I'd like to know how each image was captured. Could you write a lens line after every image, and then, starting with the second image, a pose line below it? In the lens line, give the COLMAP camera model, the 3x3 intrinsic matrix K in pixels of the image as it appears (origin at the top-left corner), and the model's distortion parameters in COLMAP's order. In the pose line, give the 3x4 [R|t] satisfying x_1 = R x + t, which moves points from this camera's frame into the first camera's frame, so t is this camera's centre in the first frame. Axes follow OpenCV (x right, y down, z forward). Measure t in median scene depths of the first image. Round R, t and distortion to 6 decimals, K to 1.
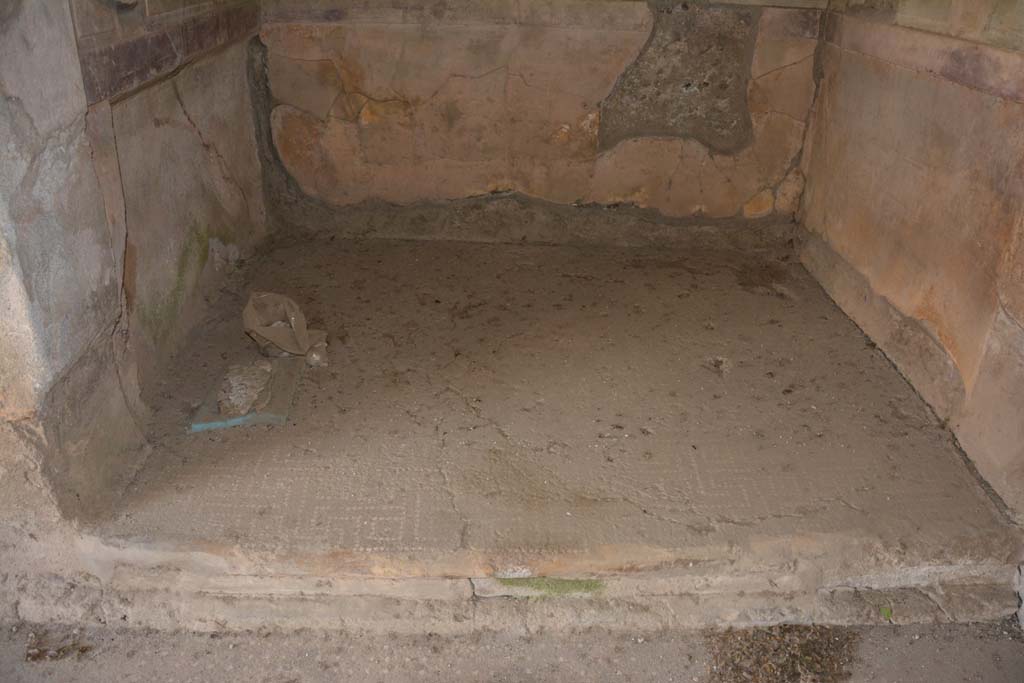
lens RADIAL K [[797.3, 0, 517.8], [0, 797.3, 347.1], [0, 0, 1]] dist [-0.161124, 0.119727]
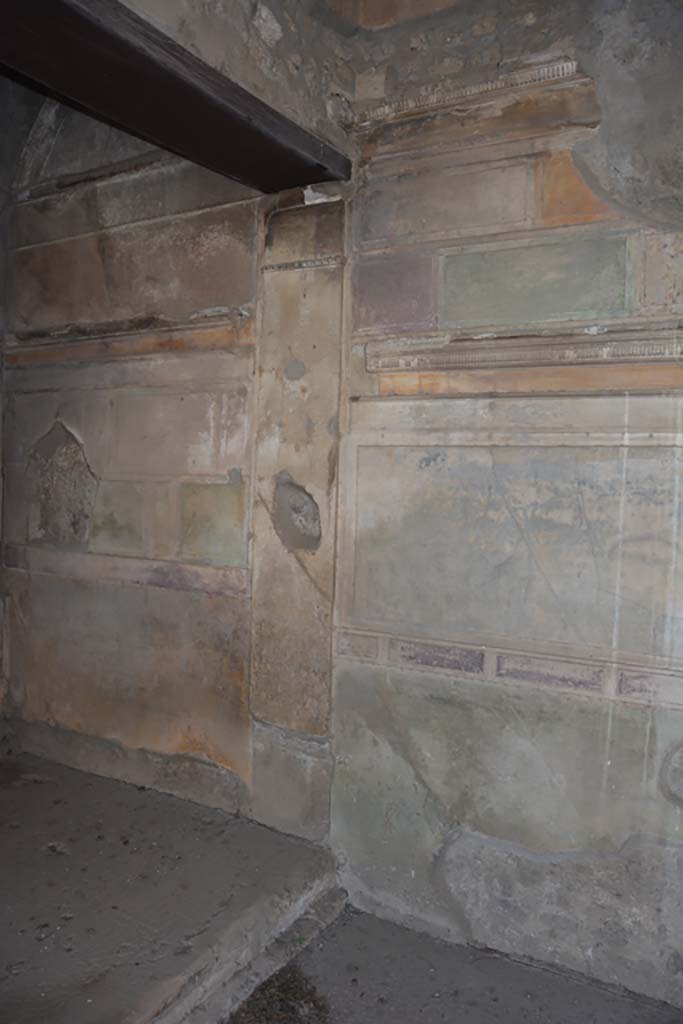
lens RADIAL K [[797.3, 0, 343.2], [0, 797.3, 517.7], [0, 0, 1]] dist [-0.161124, 0.119727]
pose [[0.504431, -0.051963, 0.861887, -0.625465], [0.383671, 0.907721, -0.169822, -0.087398], [-0.773528, 0.416345, 0.477819, -0.065405]]
